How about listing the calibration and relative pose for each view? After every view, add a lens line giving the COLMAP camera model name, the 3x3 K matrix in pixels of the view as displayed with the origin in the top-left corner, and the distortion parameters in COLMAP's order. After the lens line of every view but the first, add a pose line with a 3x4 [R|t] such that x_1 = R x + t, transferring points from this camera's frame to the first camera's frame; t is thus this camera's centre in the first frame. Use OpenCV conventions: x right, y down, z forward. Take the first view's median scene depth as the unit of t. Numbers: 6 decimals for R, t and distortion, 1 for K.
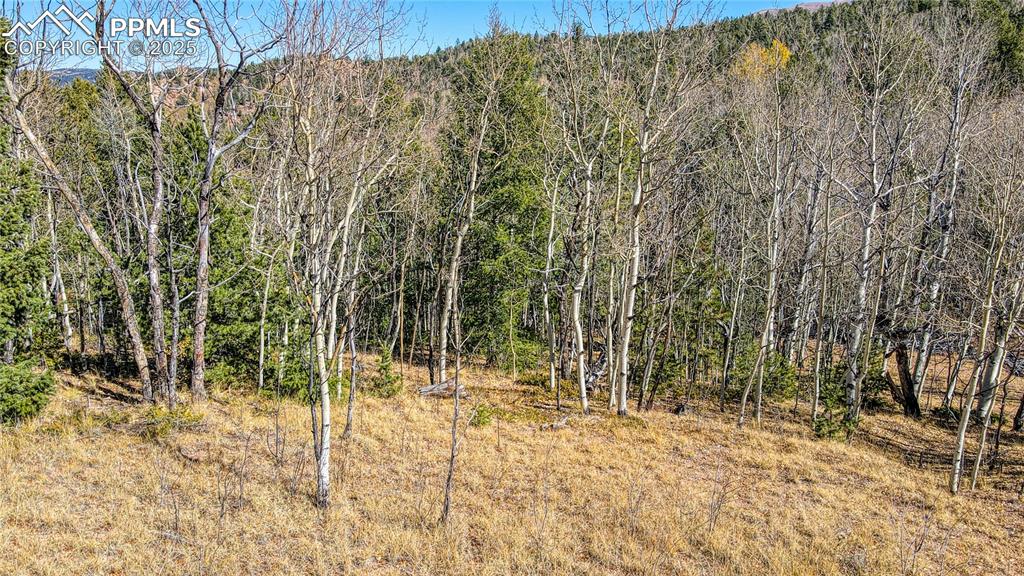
lens RADIAL K [[755.3, 0, 510.9], [0, 755.3, 289.0], [0, 0, 1]] dist [0.009306, 0.004819]
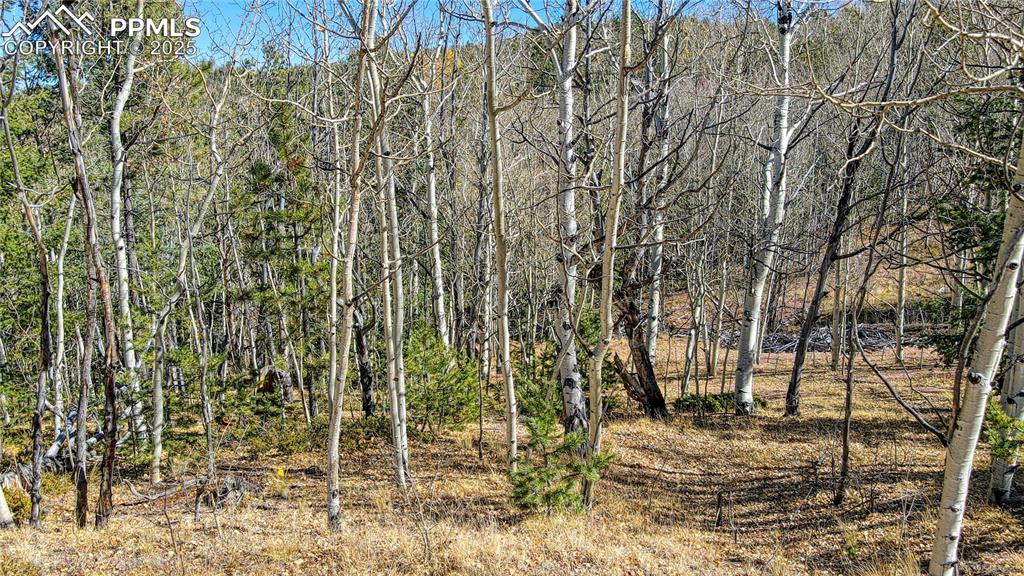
lens RADIAL K [[755.3, 0, 511.9], [0, 755.3, 287.7], [0, 0, 1]] dist [0.009306, 0.004819]
pose [[0.923110, -0.095824, 0.372405, 0.194710], [0.112871, 0.993315, -0.024192, 0.062579], [-0.367597, 0.064365, 0.927755, 0.460959]]
